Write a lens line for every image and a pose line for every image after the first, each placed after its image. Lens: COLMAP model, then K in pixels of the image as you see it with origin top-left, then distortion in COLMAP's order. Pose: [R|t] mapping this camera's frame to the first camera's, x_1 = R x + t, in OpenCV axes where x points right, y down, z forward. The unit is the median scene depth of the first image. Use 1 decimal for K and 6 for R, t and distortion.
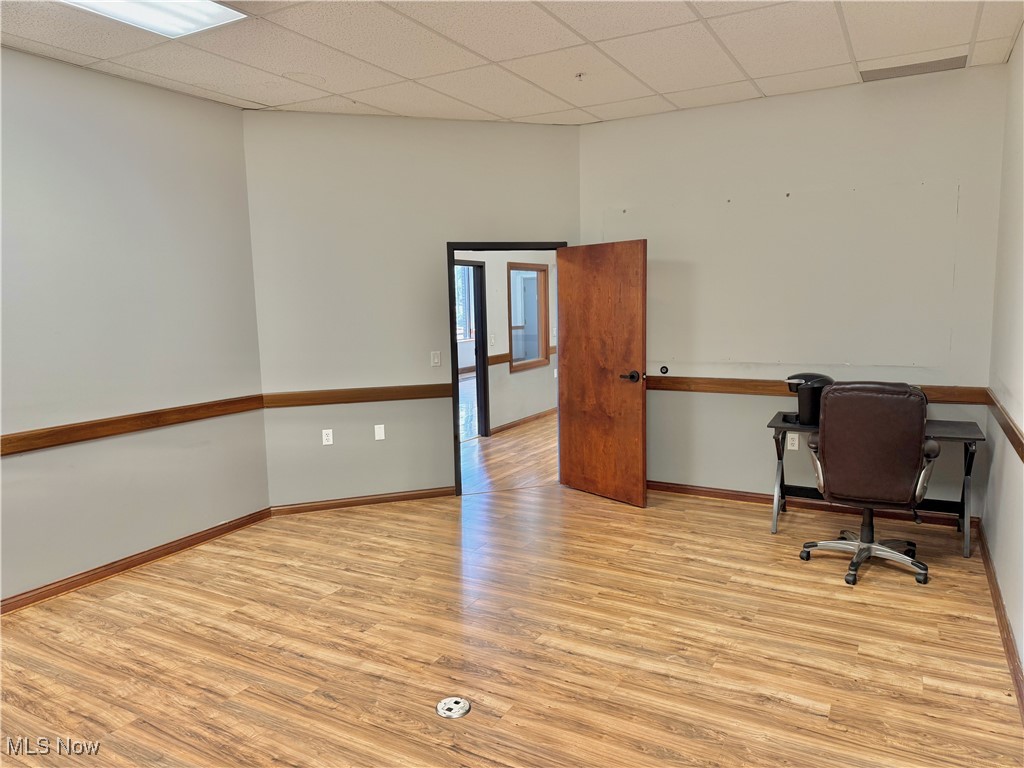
lens RADIAL K [[712.4, 0, 508.5], [0, 712.4, 382.0], [0, 0, 1]] dist [0.141347, -0.203693]
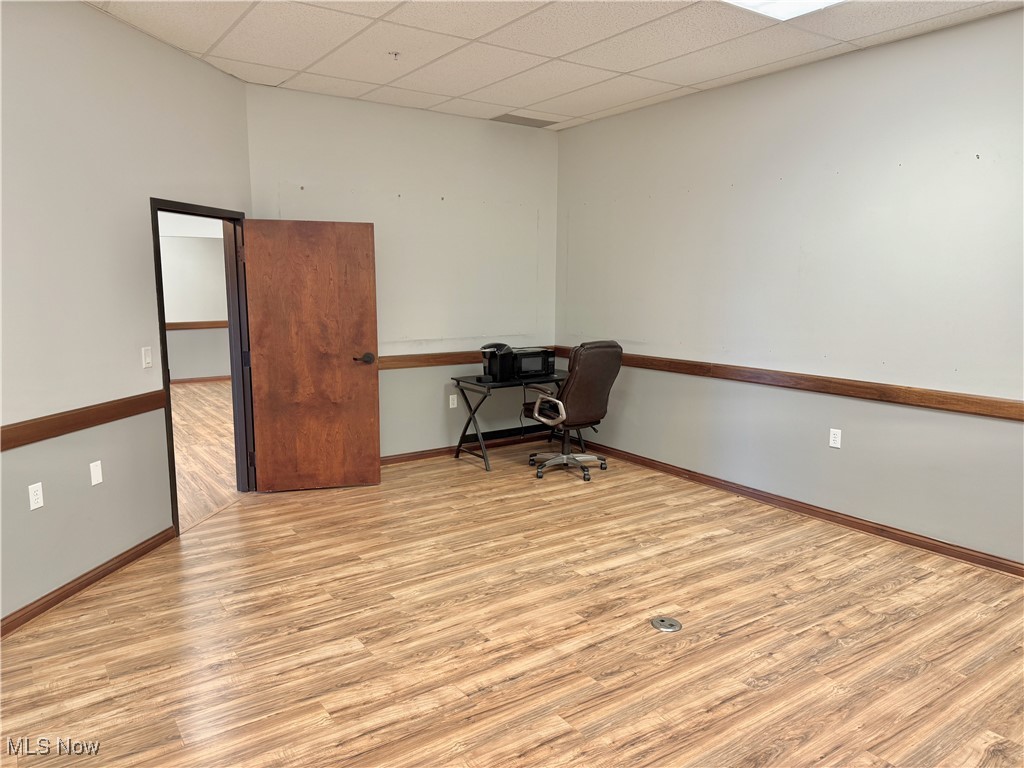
lens RADIAL K [[712.4, 0, 508.5], [0, 712.4, 382.0], [0, 0, 1]] dist [0.141347, -0.203693]
pose [[0.435402, -0.104179, 0.894188, -0.768862], [0.096048, 0.992988, 0.068921, -0.029505], [-0.895098, 0.055876, 0.442355, 0.444261]]
